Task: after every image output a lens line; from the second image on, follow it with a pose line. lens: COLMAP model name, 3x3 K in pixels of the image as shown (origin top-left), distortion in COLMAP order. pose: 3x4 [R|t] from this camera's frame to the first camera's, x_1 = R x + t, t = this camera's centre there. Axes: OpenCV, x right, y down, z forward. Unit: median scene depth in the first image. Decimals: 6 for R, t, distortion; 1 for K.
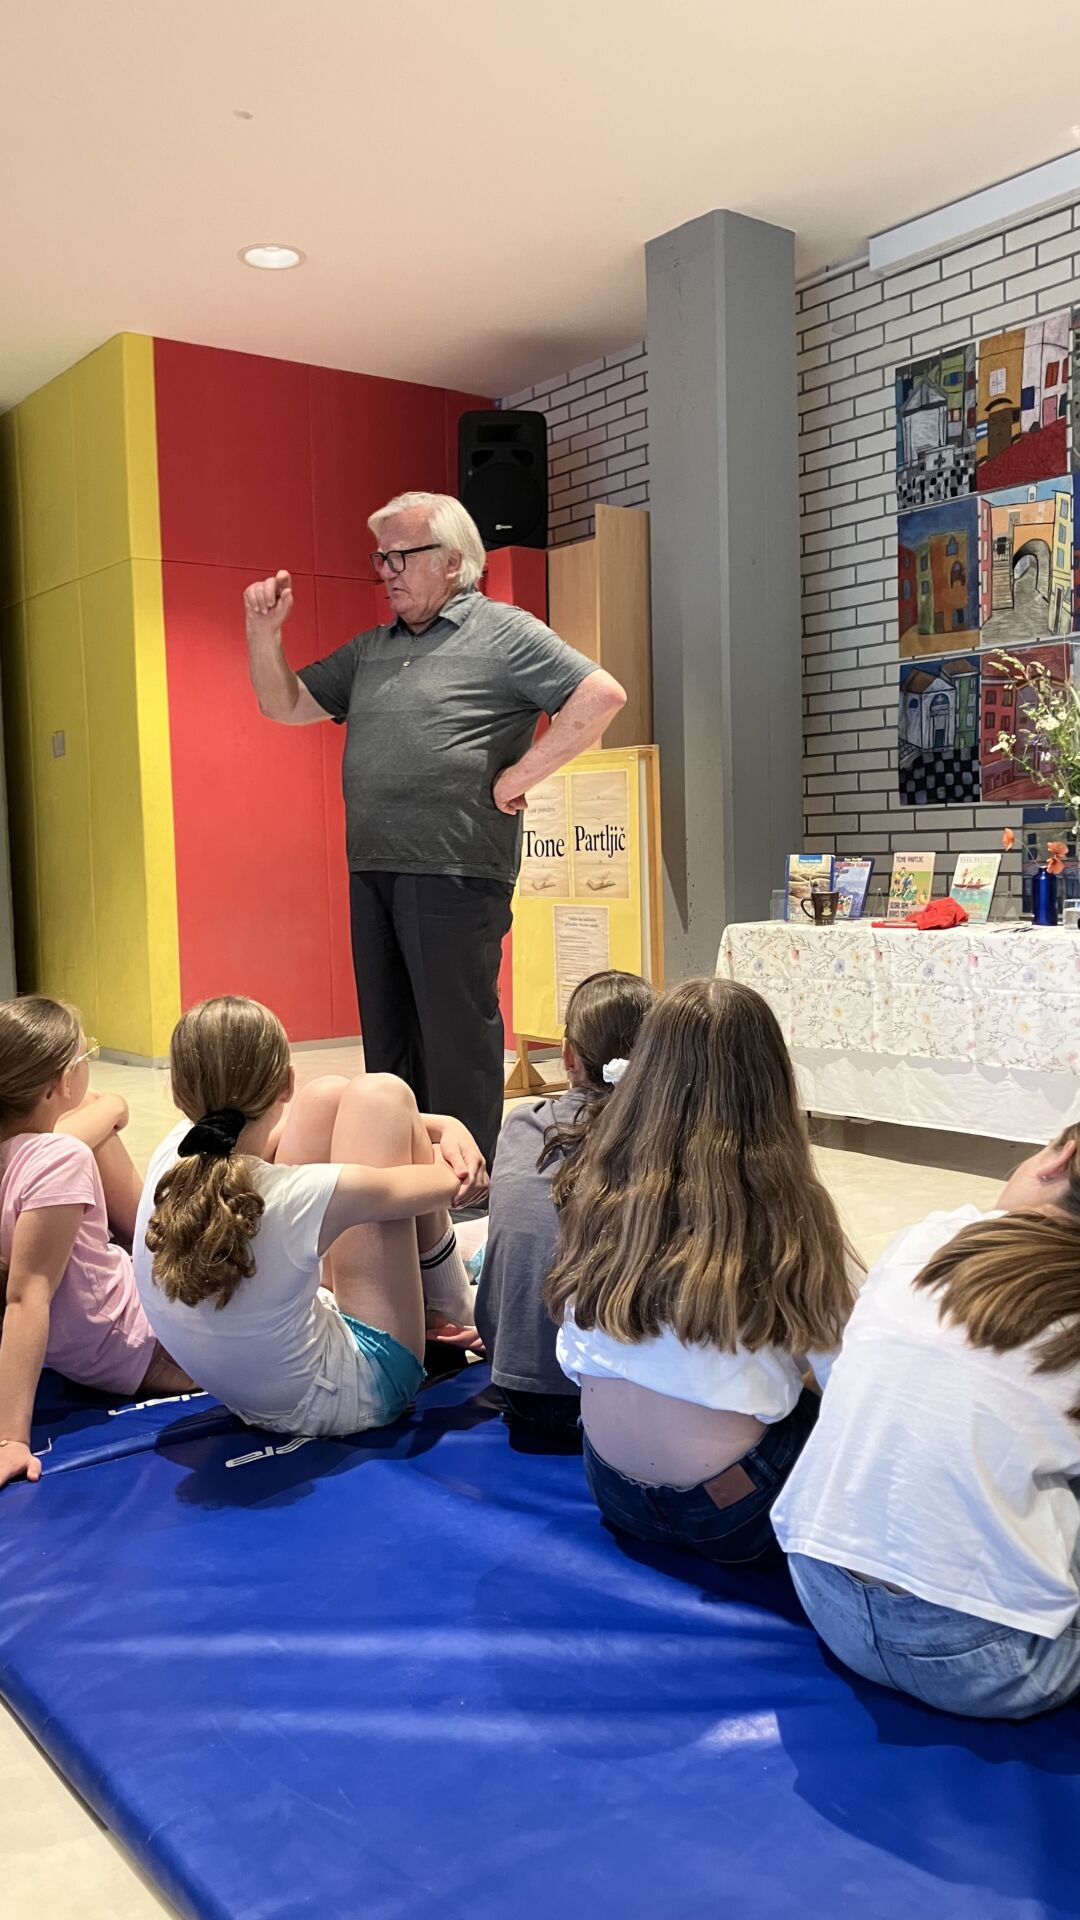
lens RADIAL K [[1598.9, 0, 530.2], [0, 1598.9, 965.3], [0, 0, 1]] dist [0.002486, 0.001246]
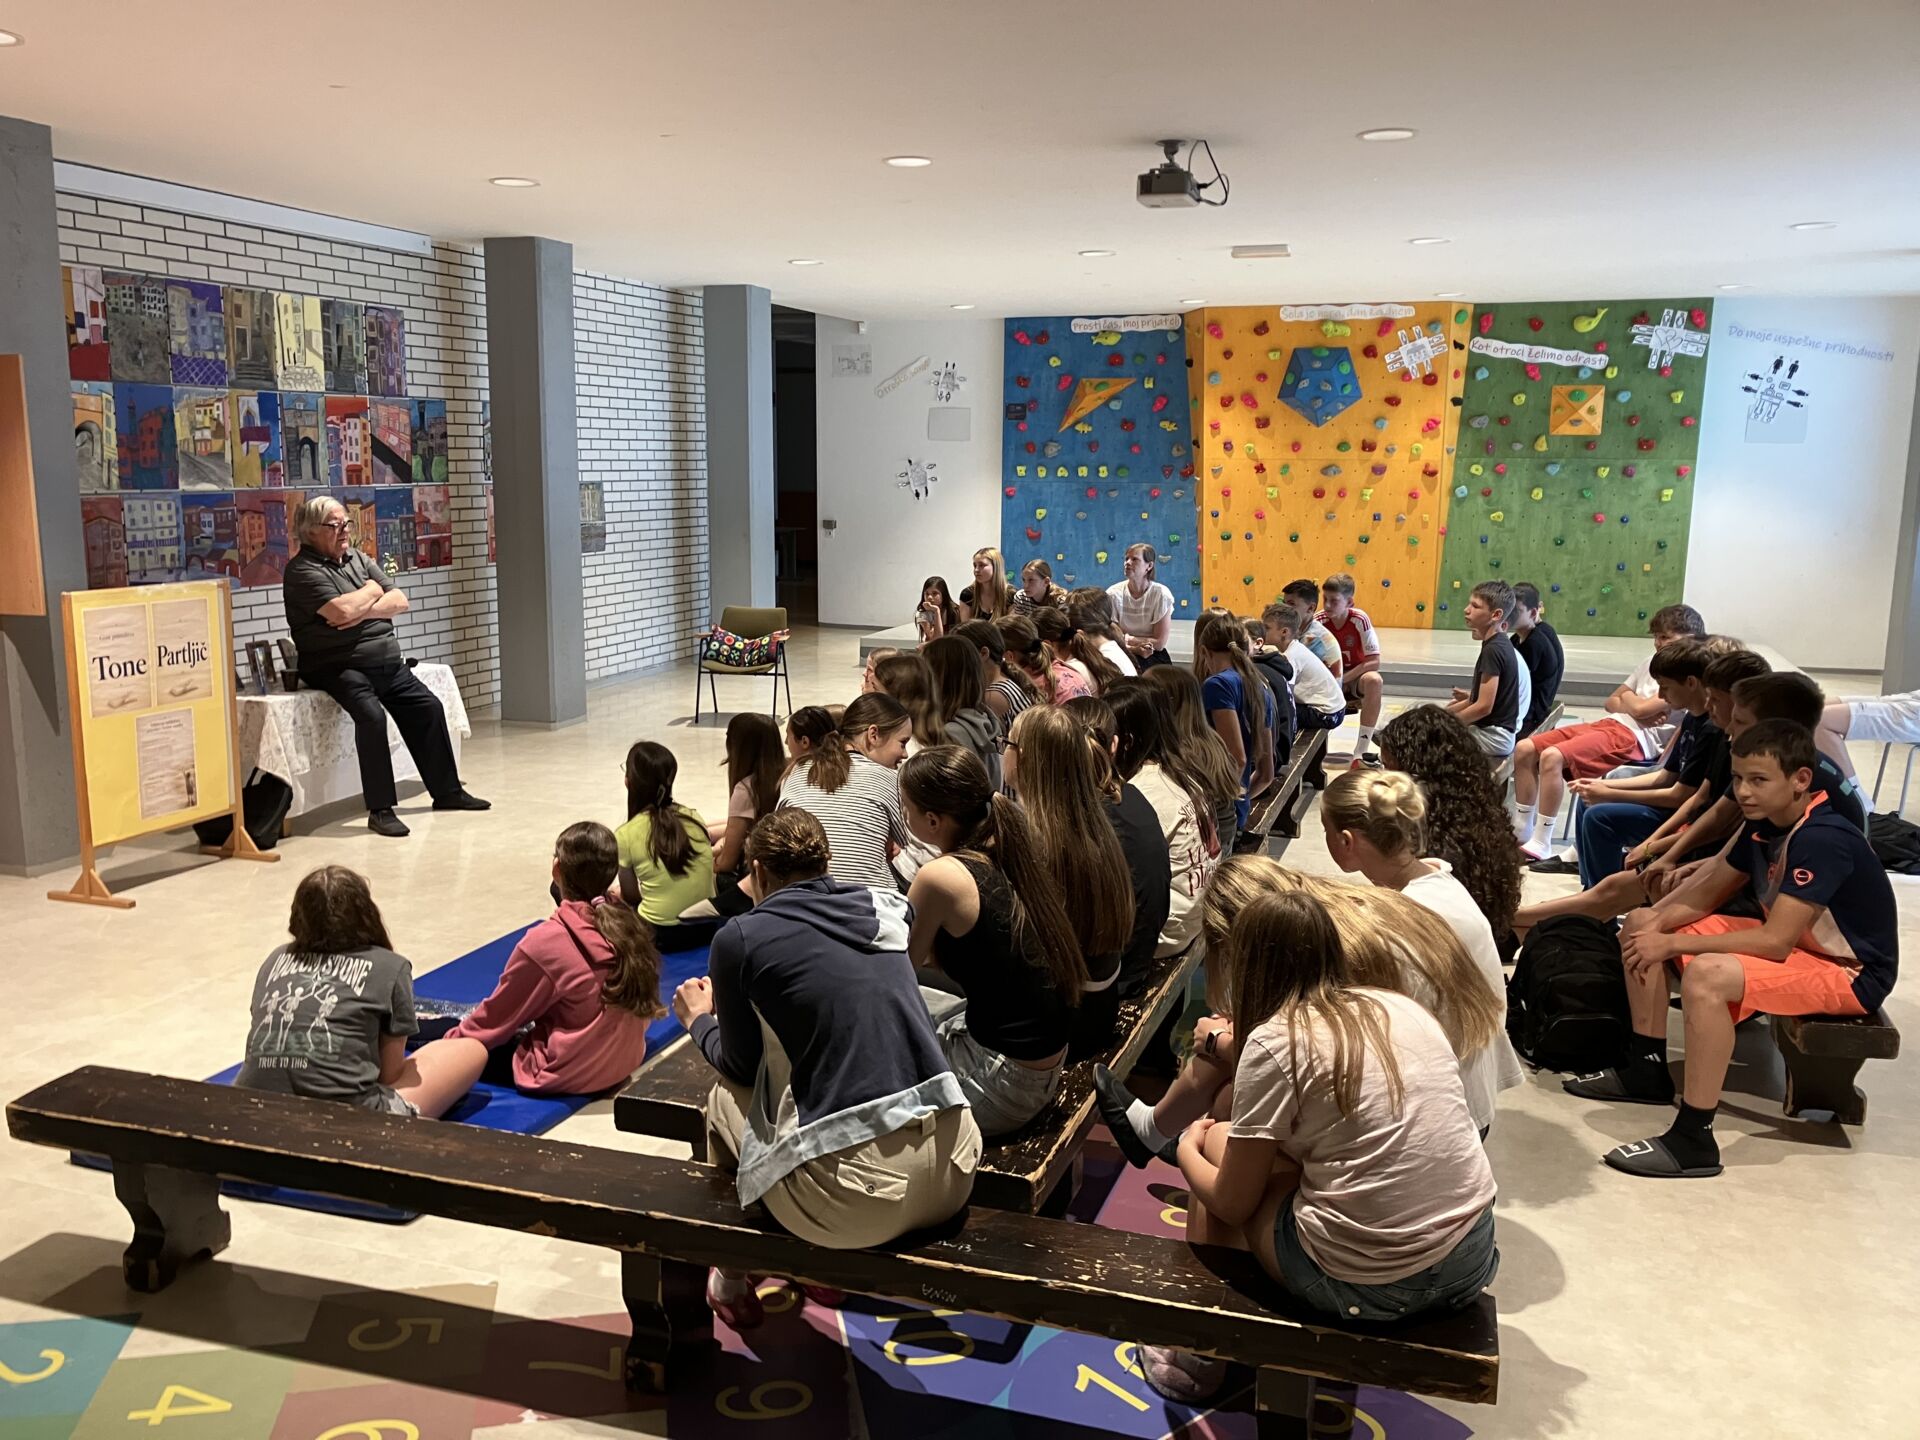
lens RADIAL K [[1561.9, 0, 930.2], [0, 1561.9, 716.8], [0, 0, 1]] dist [0.016086, -0.004952]
pose [[-0.541789, -0.113303, 0.832842, -1.259122], [0.075557, 0.980295, 0.182516, -0.204584], [-0.837111, 0.161812, -0.522553, 1.132677]]
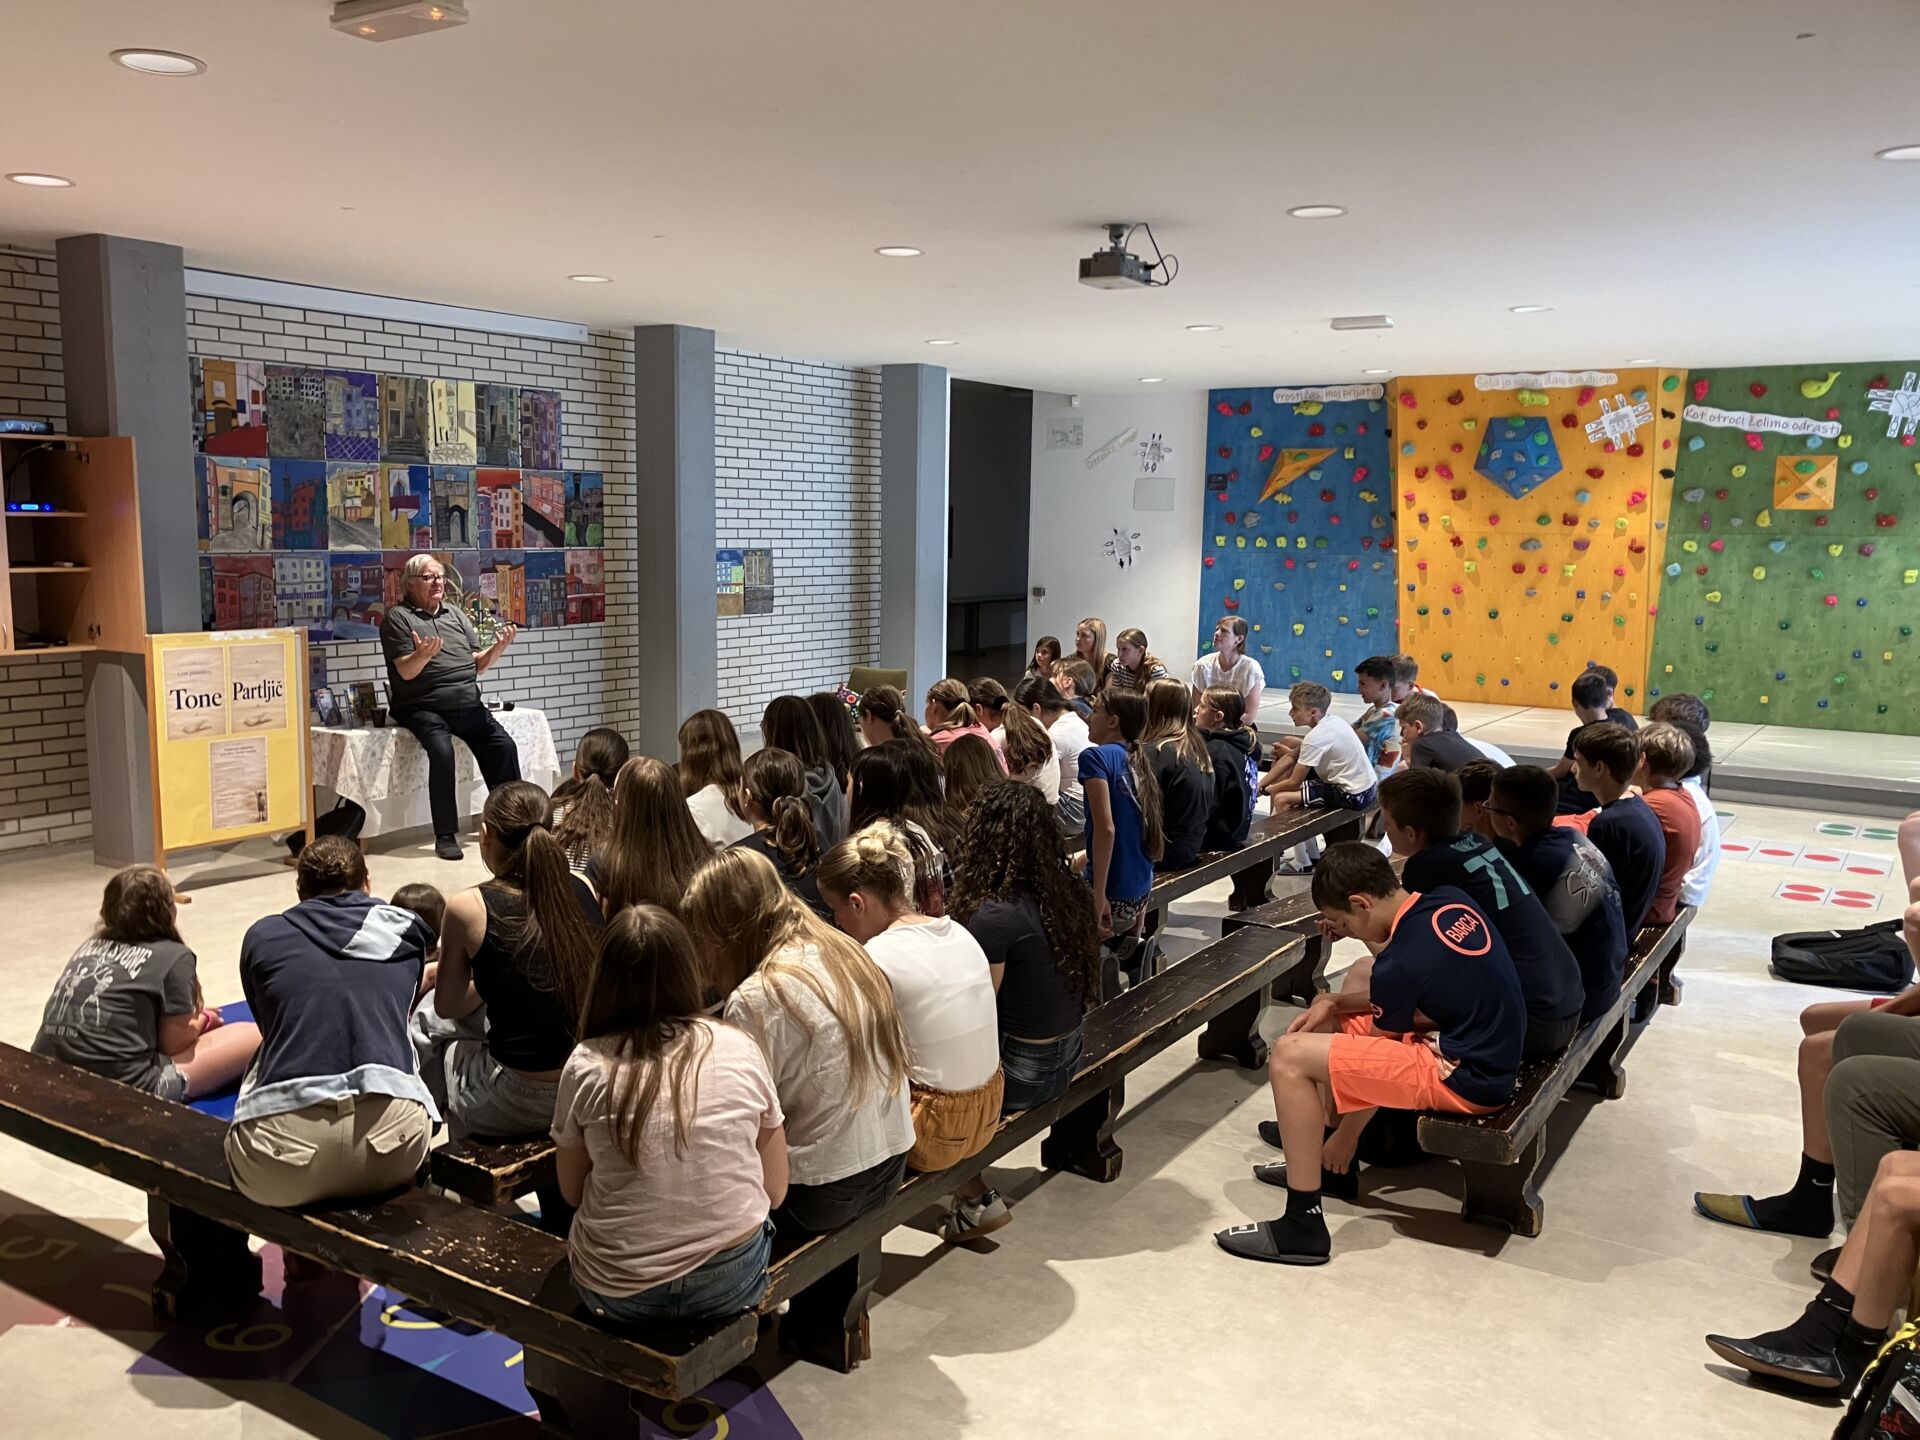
lens RADIAL K [[1561.9, 0, 943.6], [0, 1561.9, 734.2], [0, 0, 1]] dist [0.016086, -0.004952]
pose [[-0.324269, -0.105252, 0.940091, -1.461680], [0.069296, 0.988478, 0.134572, -0.183457], [-0.943424, 0.108782, -0.313239, 0.844611]]
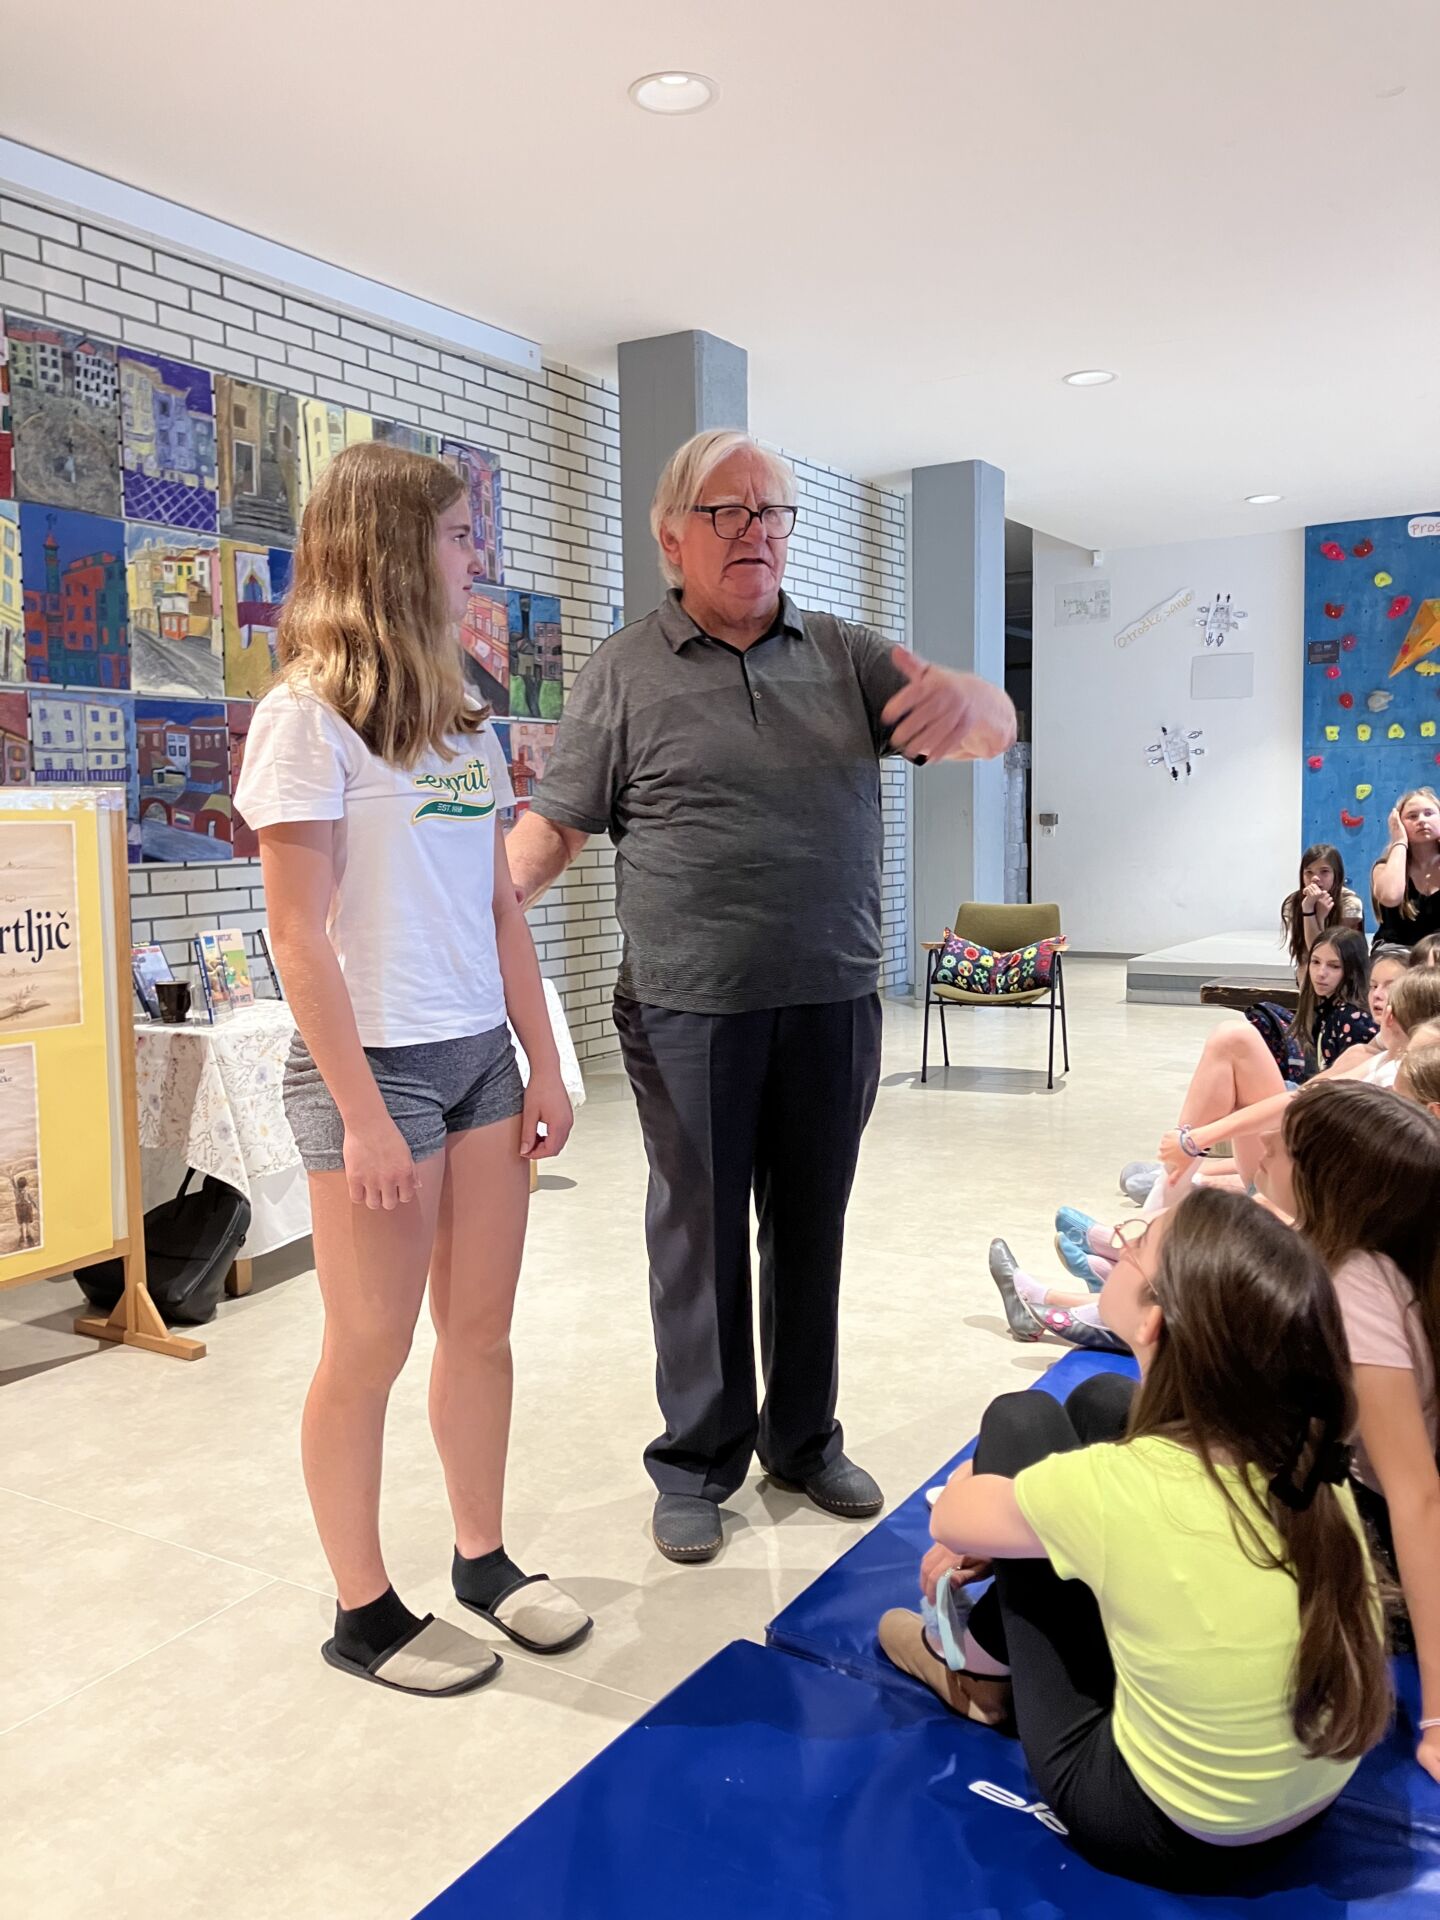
lens RADIAL K [[1561.9, 0, 714.5], [0, 1561.9, 952.0], [0, 0, 1]] dist [0.016086, -0.004952]
pose [[-0.354715, -0.046319, 0.933827, -0.591366], [0.102110, 0.990879, 0.087935, -0.095205], [-0.929382, 0.126545, -0.346750, 0.939390]]
